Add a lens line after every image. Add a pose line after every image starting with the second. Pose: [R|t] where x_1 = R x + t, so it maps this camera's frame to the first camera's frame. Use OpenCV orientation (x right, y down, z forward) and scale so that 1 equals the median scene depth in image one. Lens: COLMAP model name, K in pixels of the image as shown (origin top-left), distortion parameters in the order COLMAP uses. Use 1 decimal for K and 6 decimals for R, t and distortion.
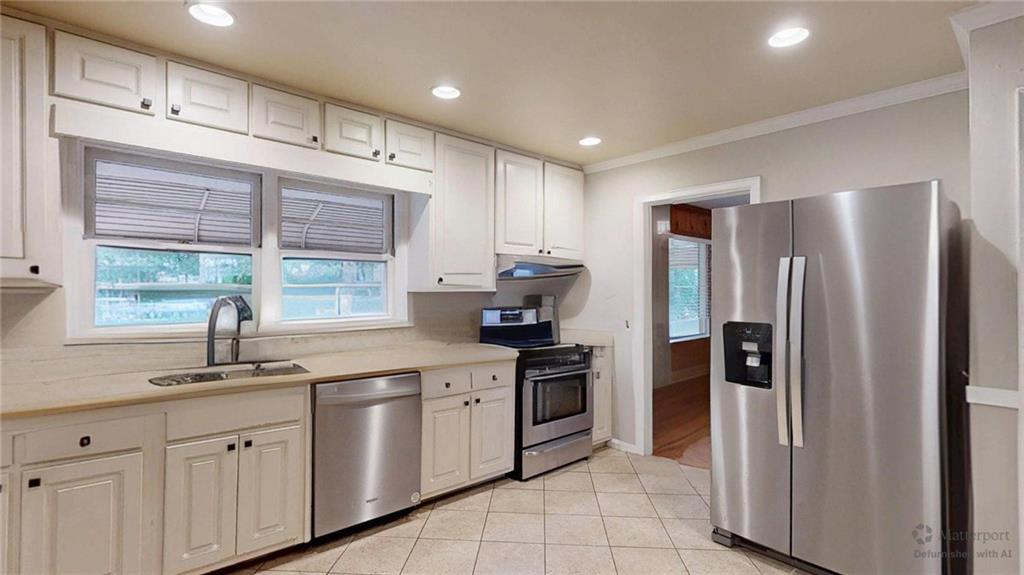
lens RADIAL K [[475.2, 0, 511.8], [0, 475.2, 291.1], [0, 0, 1]] dist [-0.001509, -0.000044]
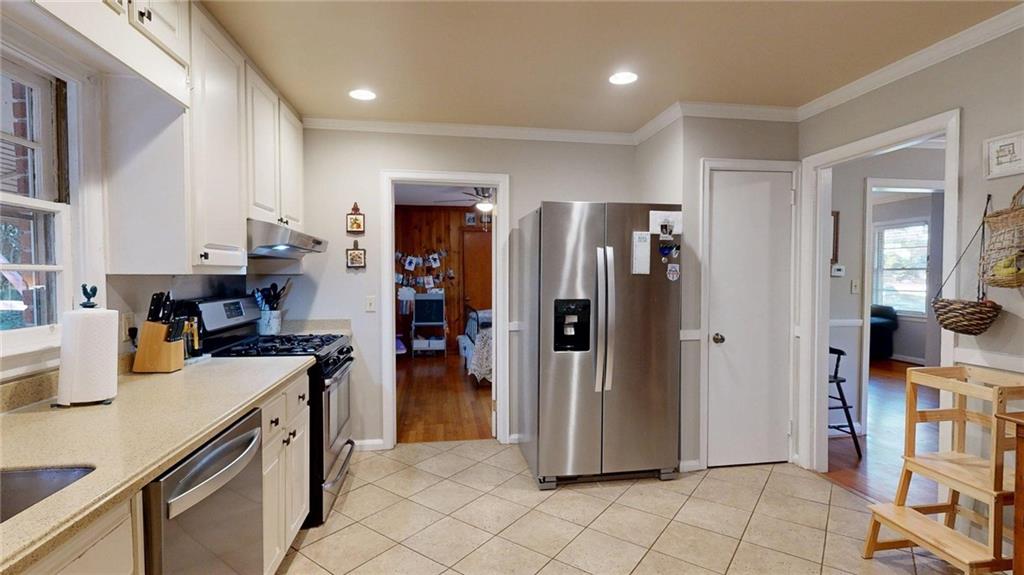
lens RADIAL K [[475.2, 0, 512.3], [0, 475.2, 289.9], [0, 0, 1]] dist [-0.001509, -0.000044]
pose [[0.542256, -0.029632, 0.839691, -0.492686], [0.000340, 0.999386, 0.035048, -0.000069], [-0.840213, -0.018719, 0.541933, 0.384755]]
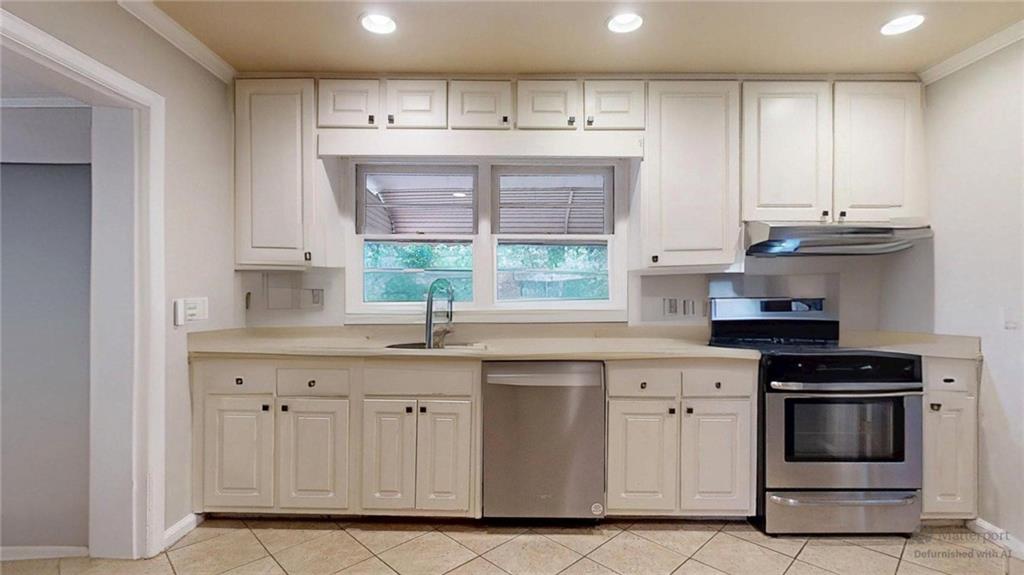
lens RADIAL K [[475.2, 0, 509.2], [0, 475.2, 290.4], [0, 0, 1]] dist [-0.001509, -0.000044]
pose [[0.745615, -0.001367, -0.666376, 0.235324], [0.001447, 0.999999, -0.000432, 0.037090], [0.666376, -0.000642, 0.745616, 0.238296]]
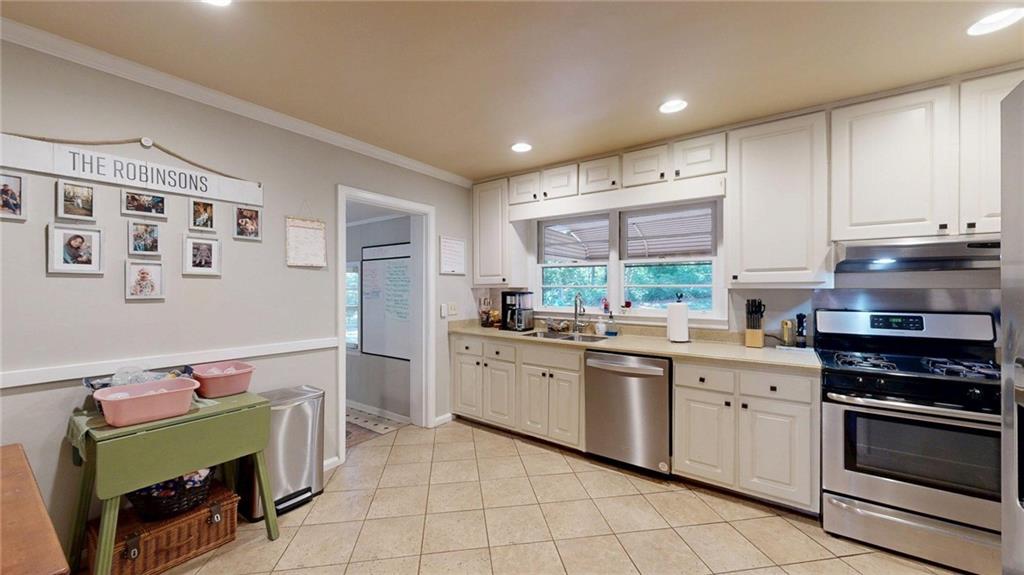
lens RADIAL K [[372.2, 0, 514.3], [0, 372.2, 289.0], [0, 0, 1]] dist [-0.002472, 0.000169]
pose [[0.222332, -0.000526, -0.974971, 0.563992], [0.003995, 0.999992, 0.000372, -0.000364], [0.974963, -0.003978, 0.222333, 0.416846]]
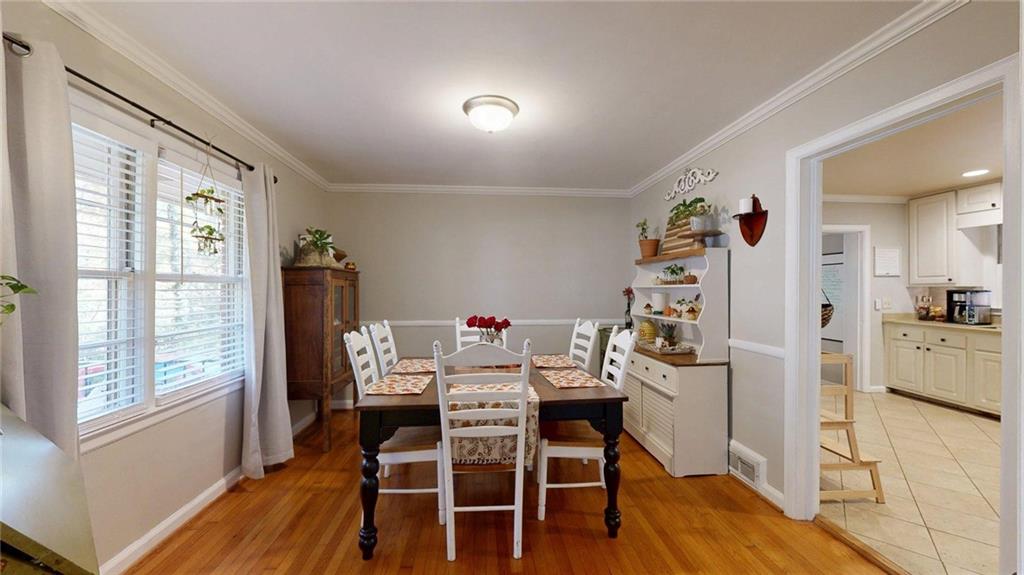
lens RADIAL K [[372.2, 0, 513.8], [0, 372.2, 289.1], [0, 0, 1]] dist [-0.002472, 0.000169]
pose [[-0.598391, -0.001280, -0.801203, 1.506753], [0.001150, 0.999996, -0.002456, 0.006733], [0.801203, -0.002391, -0.598388, 0.165747]]
